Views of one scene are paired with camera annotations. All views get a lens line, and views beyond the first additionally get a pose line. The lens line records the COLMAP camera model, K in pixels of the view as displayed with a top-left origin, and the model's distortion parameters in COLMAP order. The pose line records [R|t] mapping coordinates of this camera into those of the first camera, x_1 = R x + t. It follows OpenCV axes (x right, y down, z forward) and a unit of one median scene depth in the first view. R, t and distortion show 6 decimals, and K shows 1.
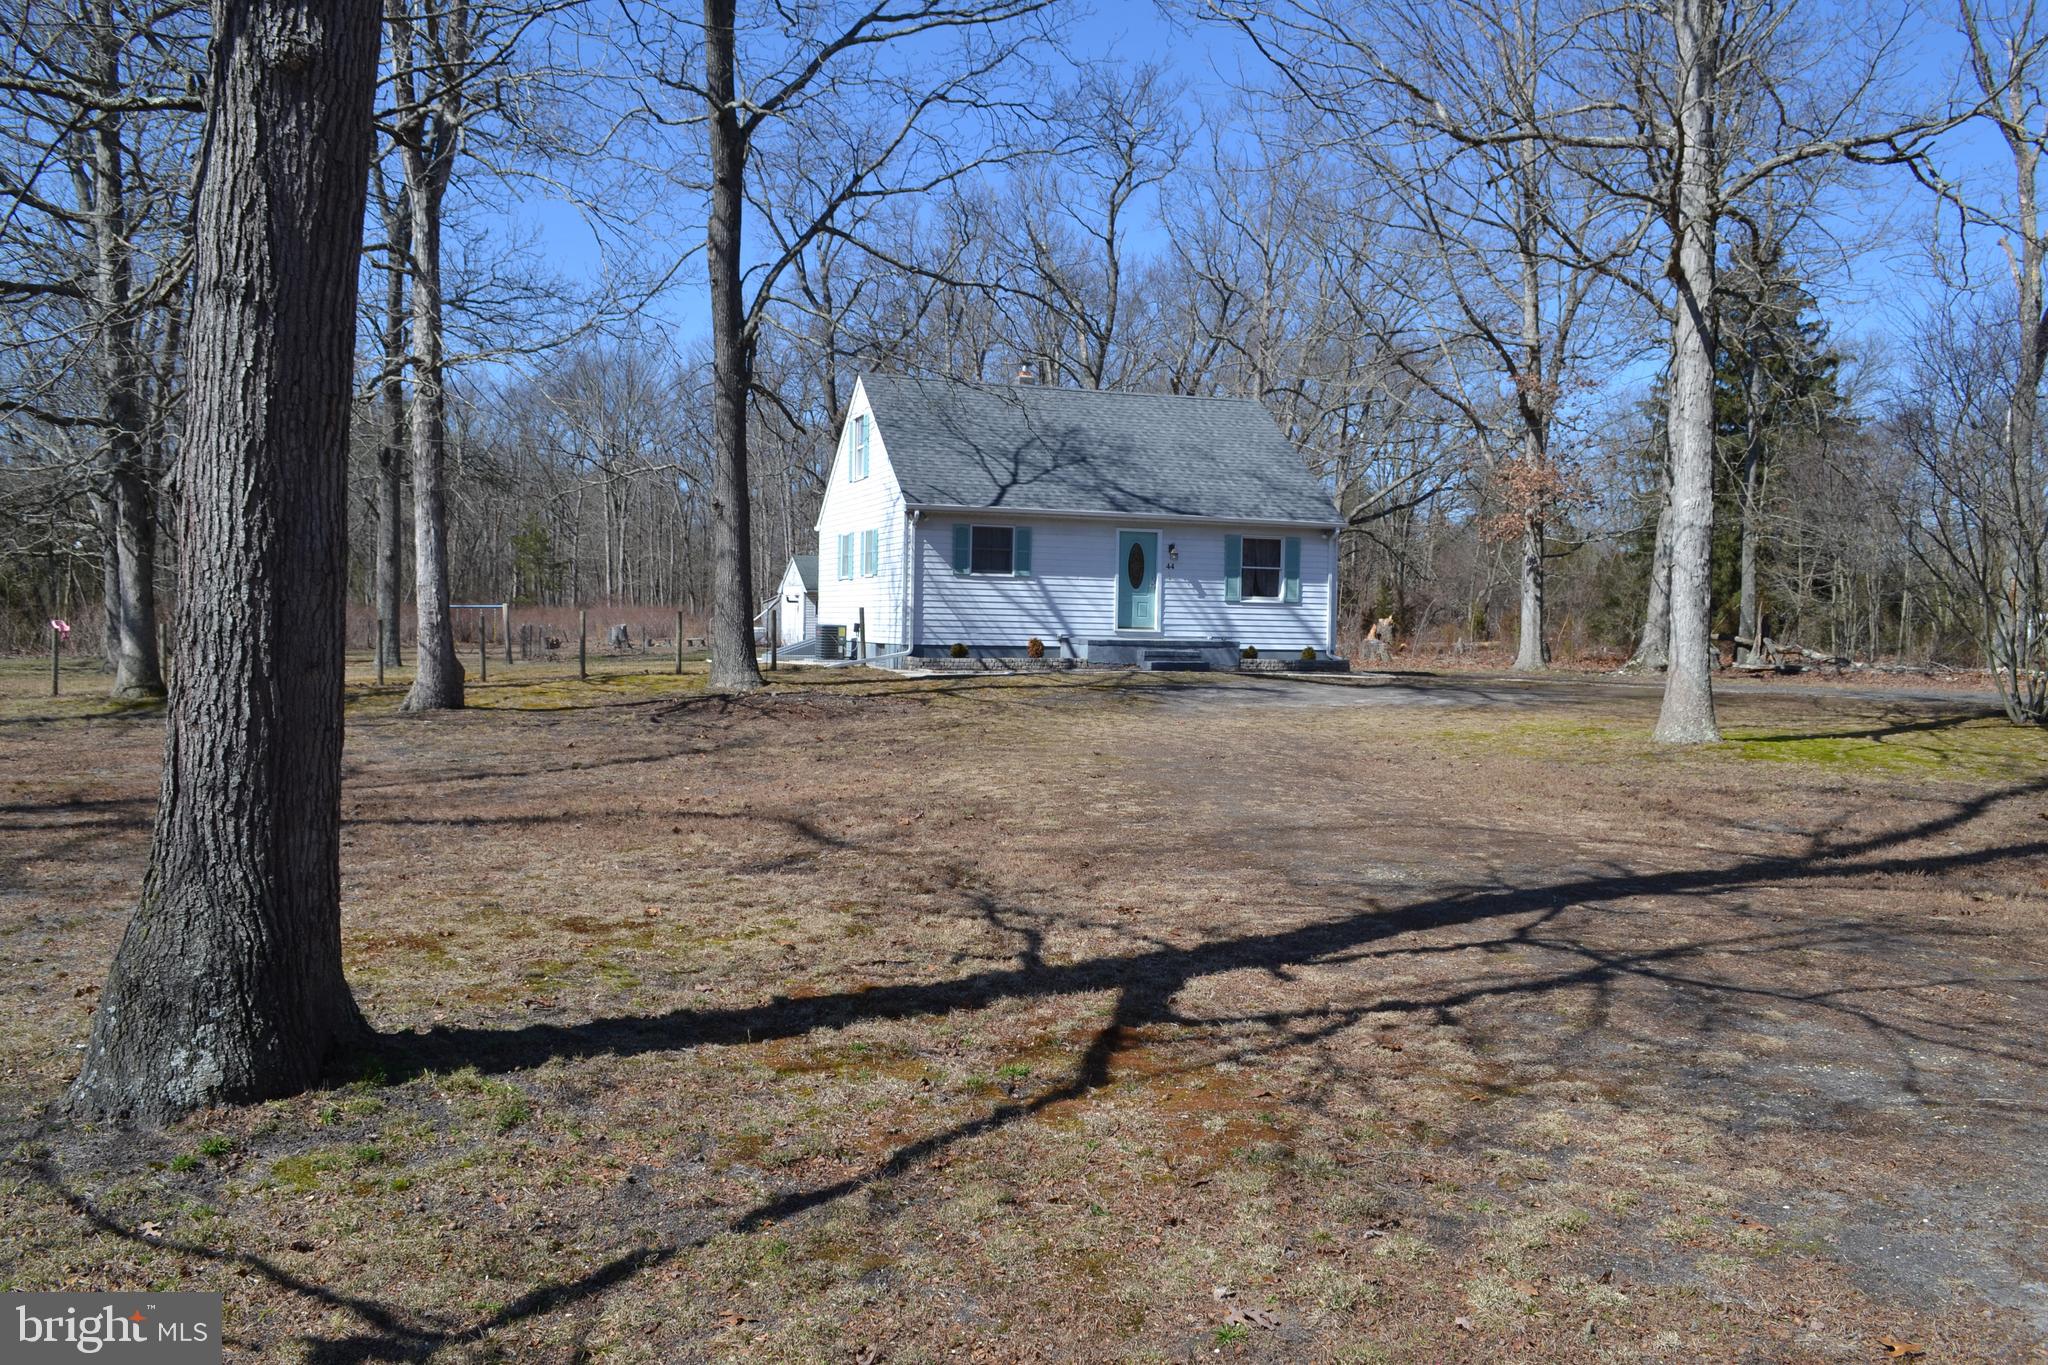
lens RADIAL K [[1640.4, 0, 1024.2], [0, 1640.4, 678.5], [0, 0, 1]] dist [-0.088142, 0.019109]
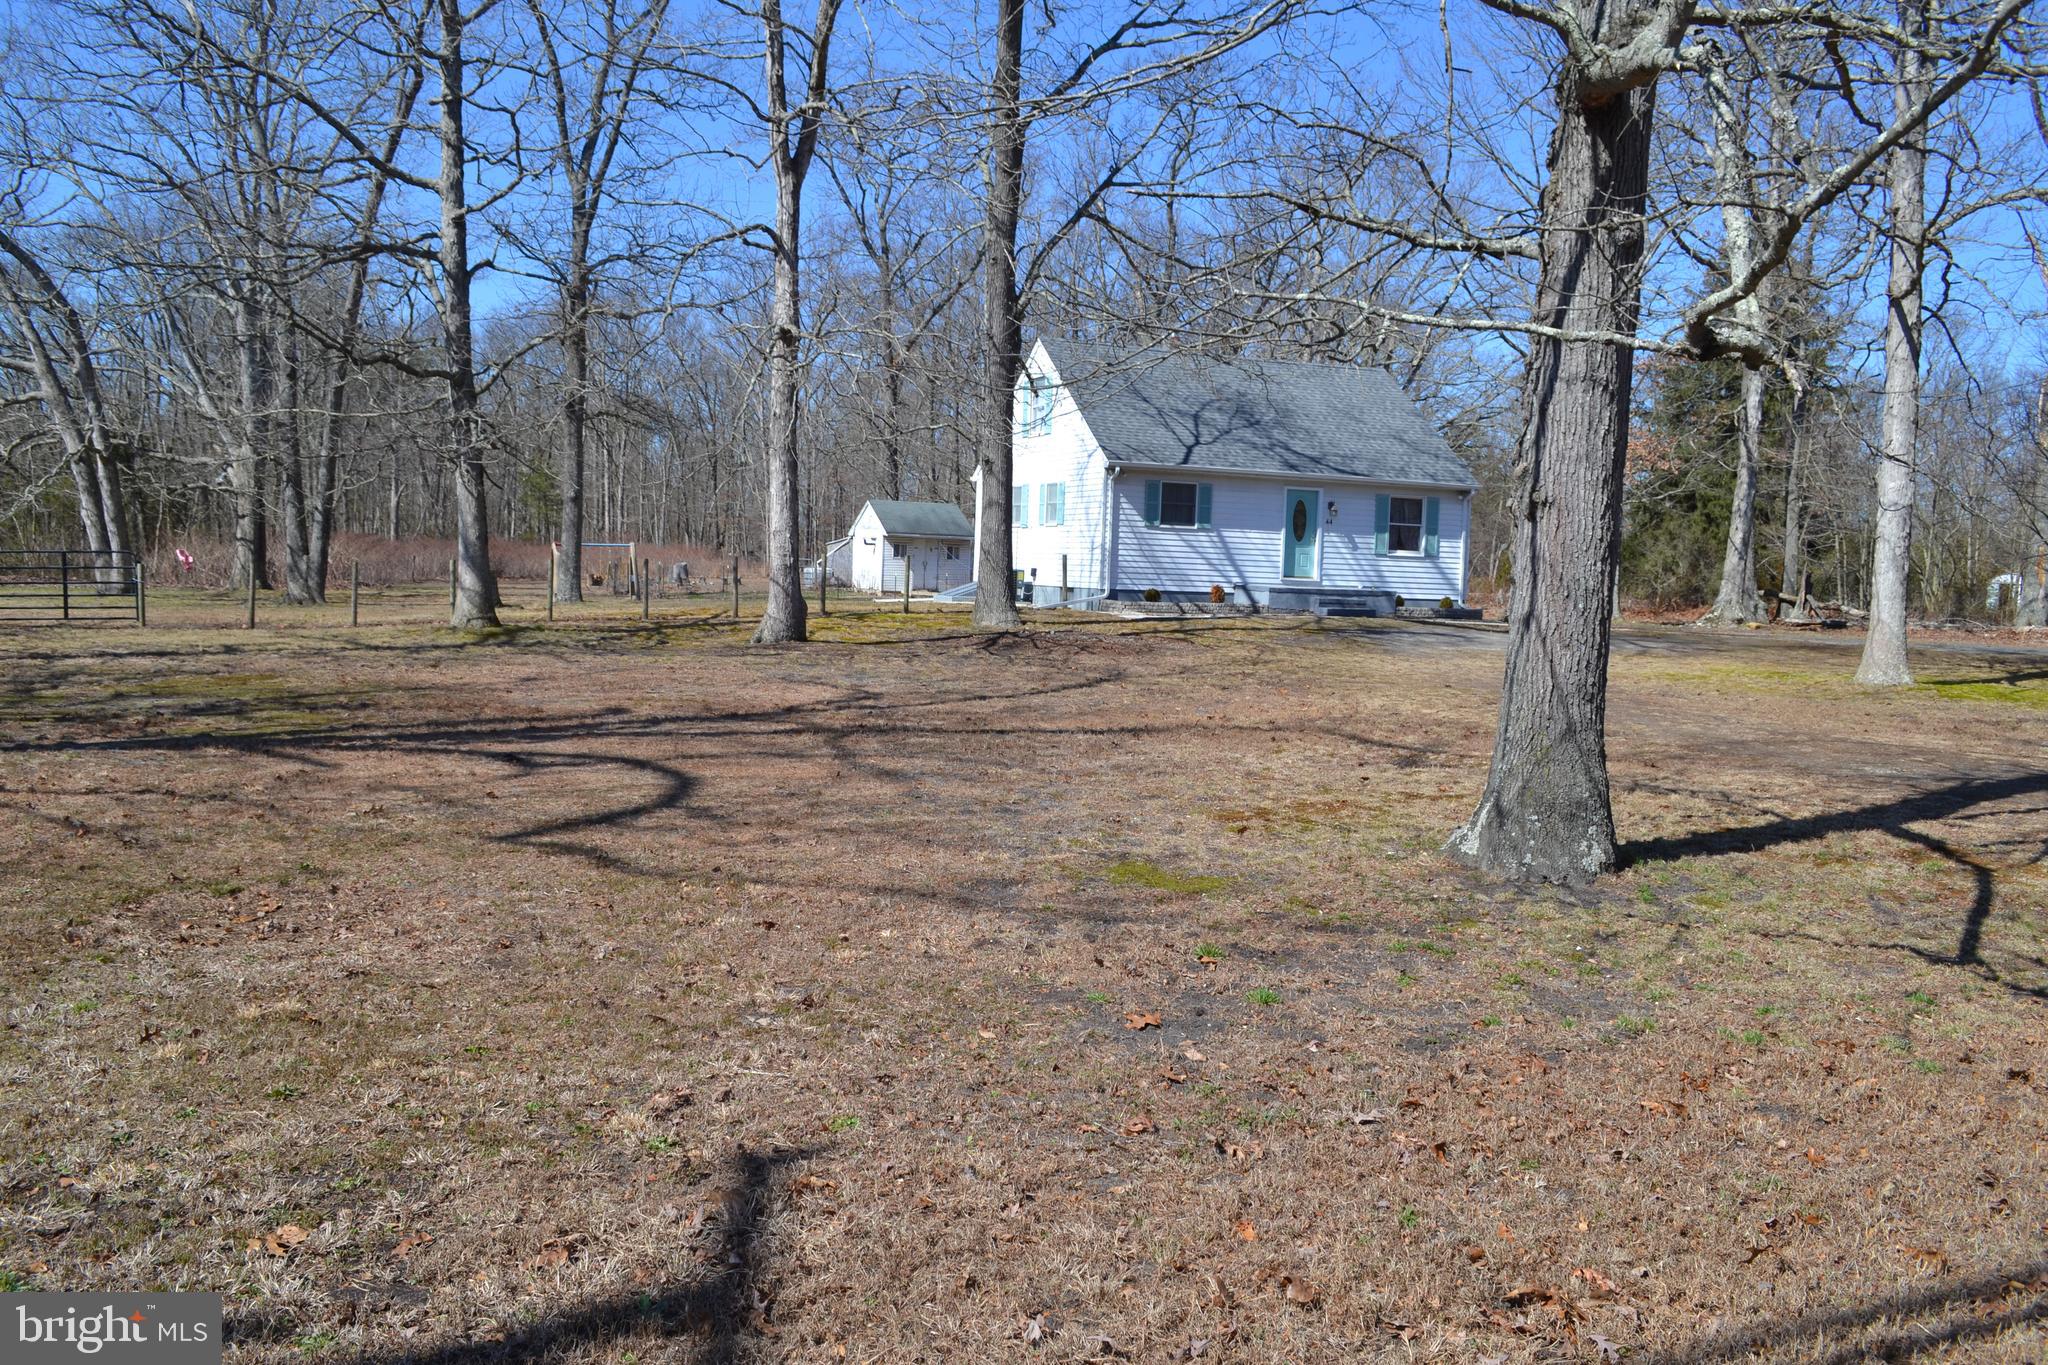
lens RADIAL K [[1640.4, 0, 1024.0], [0, 1640.4, 674.3], [0, 0, 1]] dist [-0.088142, 0.019109]
pose [[0.998706, 0.013265, 0.049089, -0.174393], [-0.014864, 0.999366, 0.032367, 0.001787], [-0.048628, -0.033054, 0.998270, -0.096109]]
